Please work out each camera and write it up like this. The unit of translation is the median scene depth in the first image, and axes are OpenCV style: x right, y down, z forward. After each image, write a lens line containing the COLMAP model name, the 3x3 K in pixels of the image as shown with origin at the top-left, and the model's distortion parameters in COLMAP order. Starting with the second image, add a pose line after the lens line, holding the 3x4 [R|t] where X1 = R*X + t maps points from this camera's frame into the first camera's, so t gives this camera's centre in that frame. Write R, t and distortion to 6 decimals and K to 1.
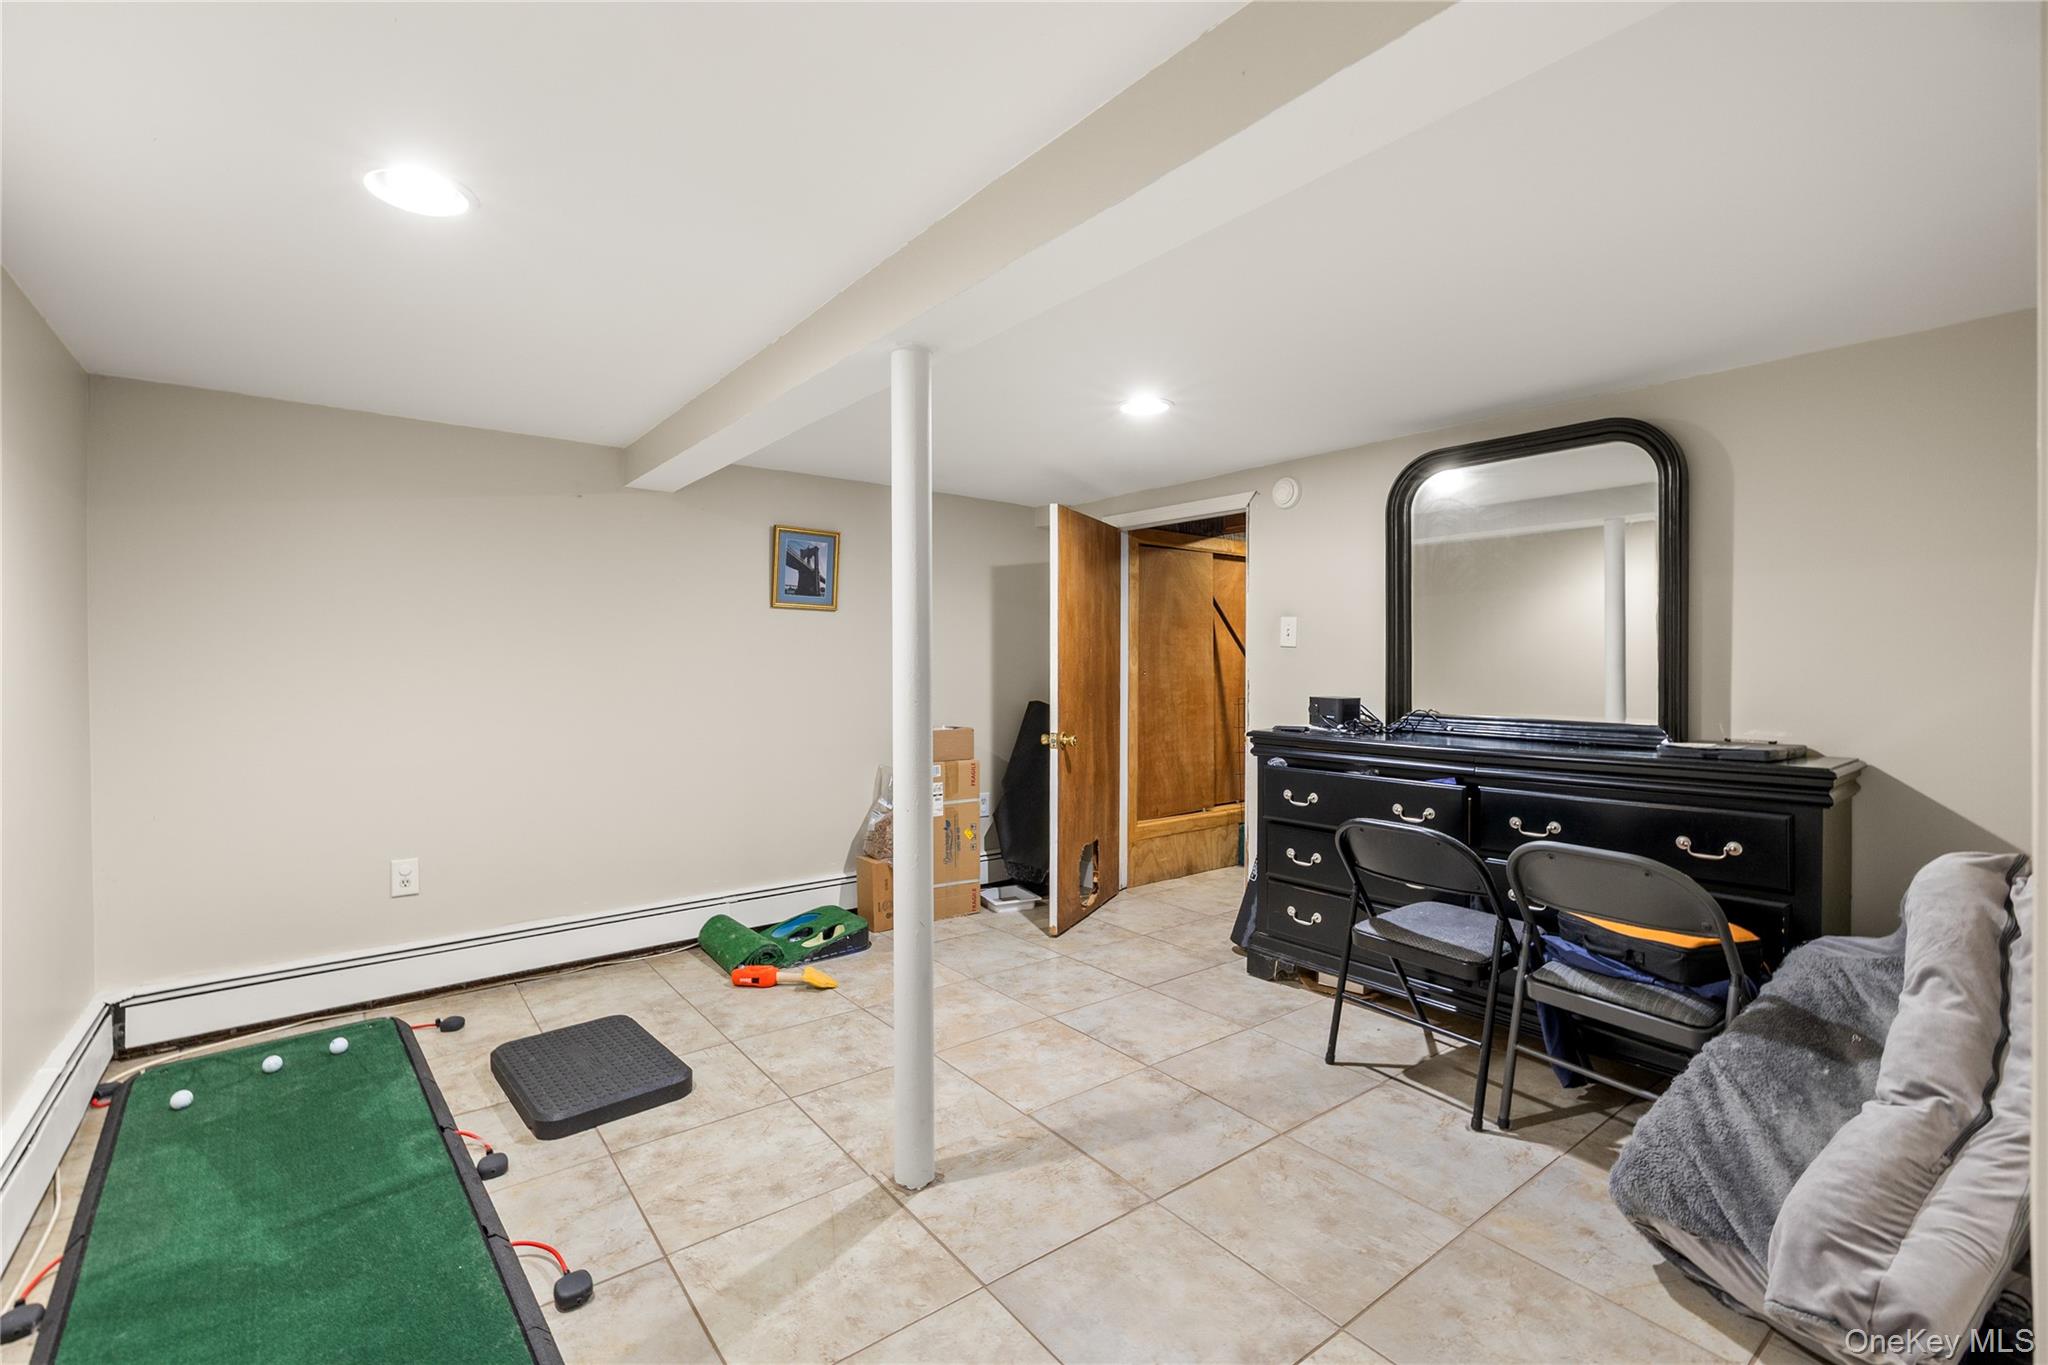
lens RADIAL K [[870.7, 0, 1011.7], [0, 870.7, 672.7], [0, 0, 1]] dist [0.003506, 0.000338]
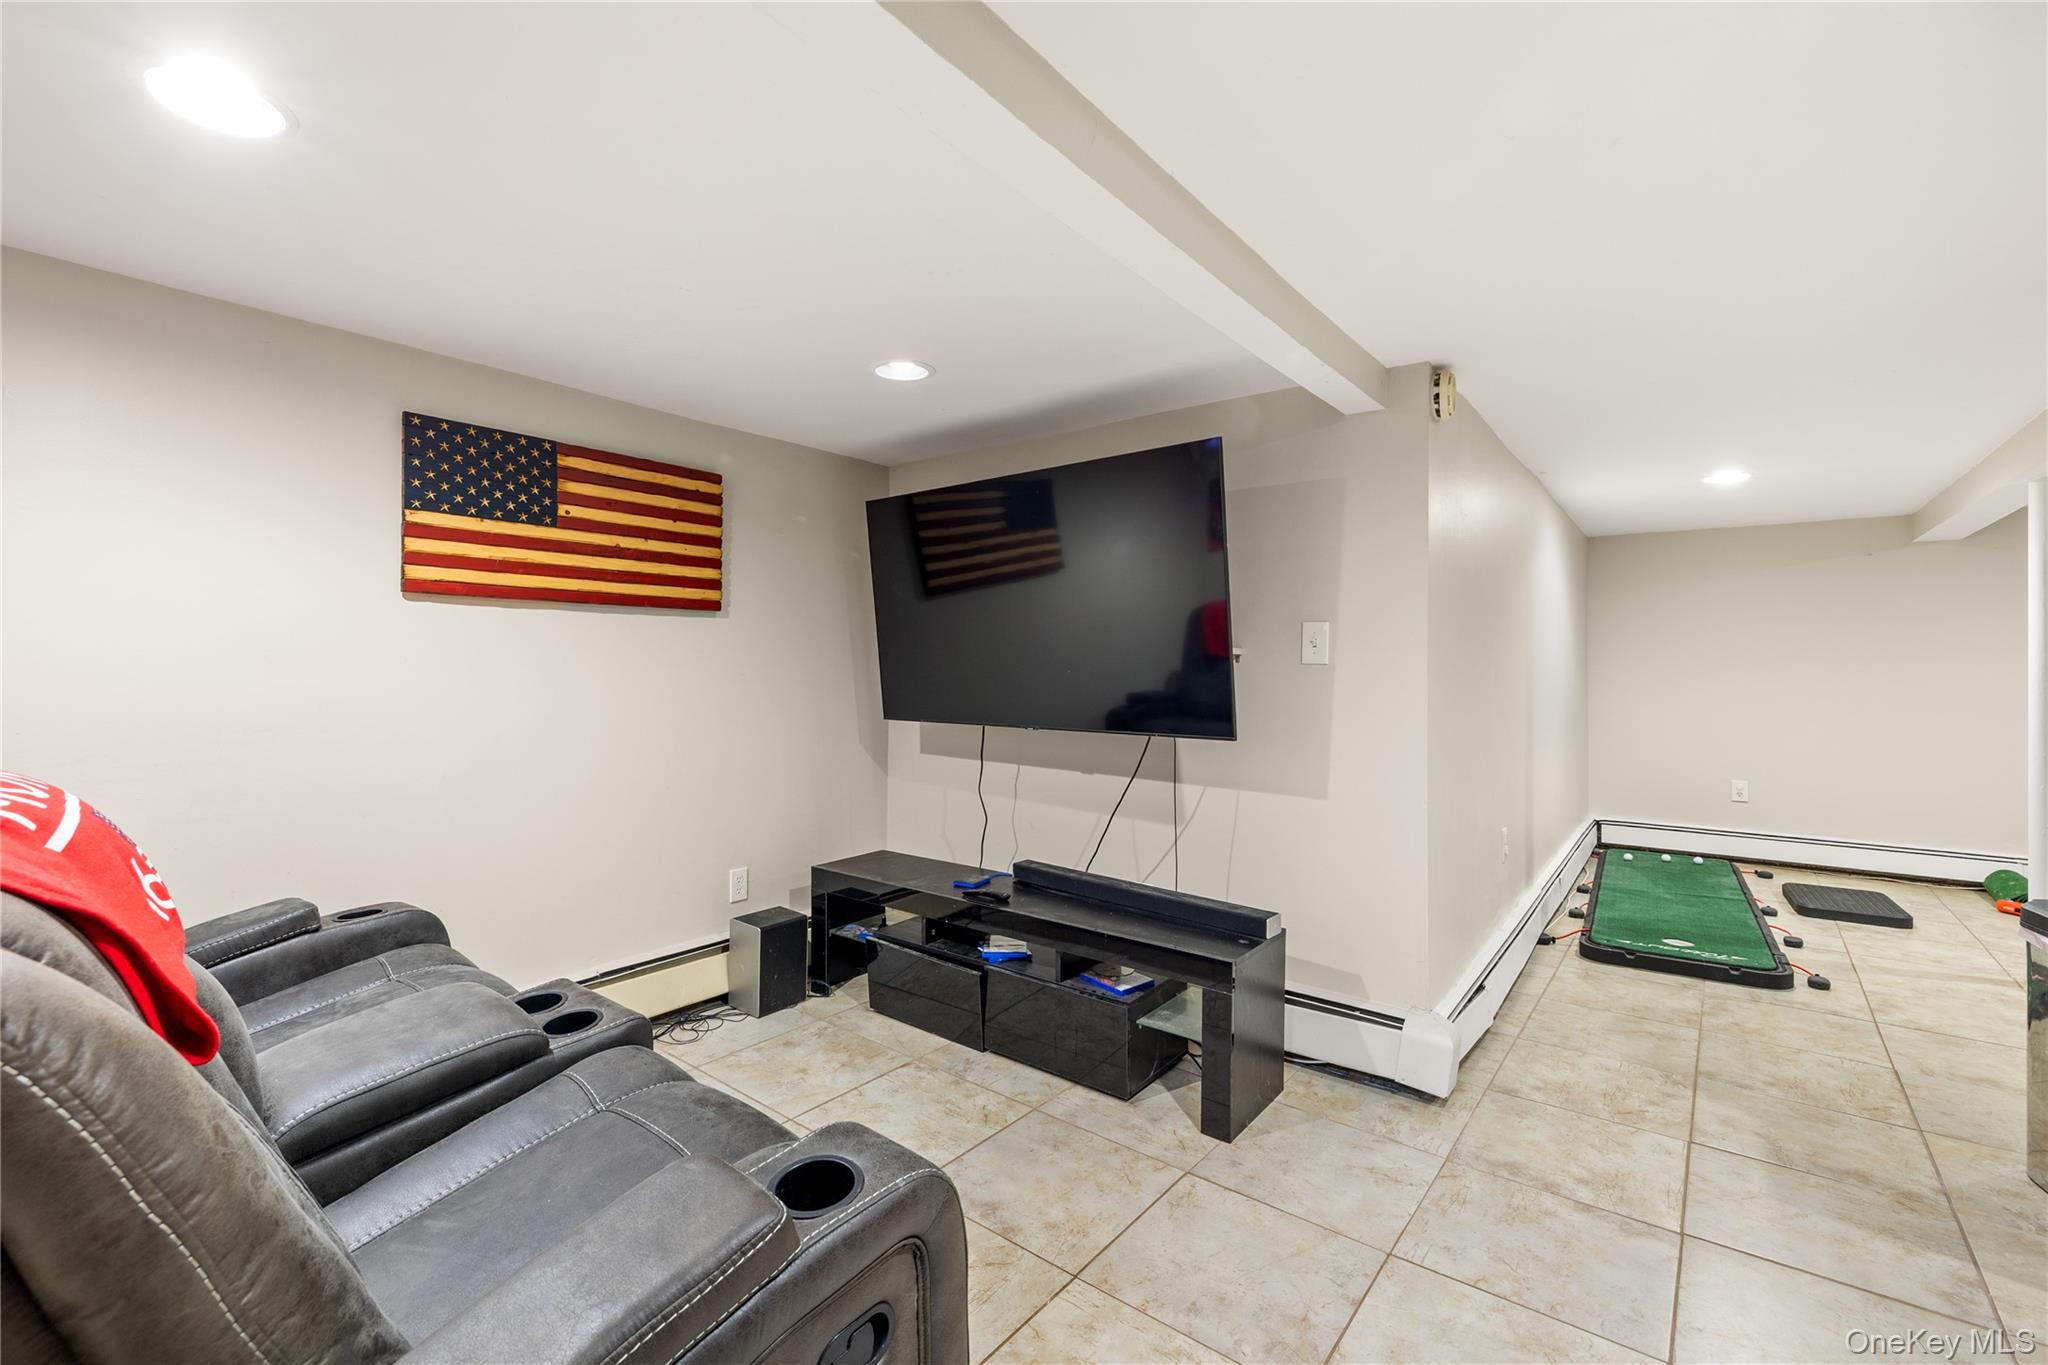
lens RADIAL K [[870.7, 0, 1014.5], [0, 870.7, 662.2], [0, 0, 1]] dist [0.003506, 0.000338]
pose [[0.236146, 0.014620, -0.971608, 0.741271], [-0.002584, 0.999893, 0.014418, -0.046137], [0.971714, -0.000894, 0.236158, -0.927110]]
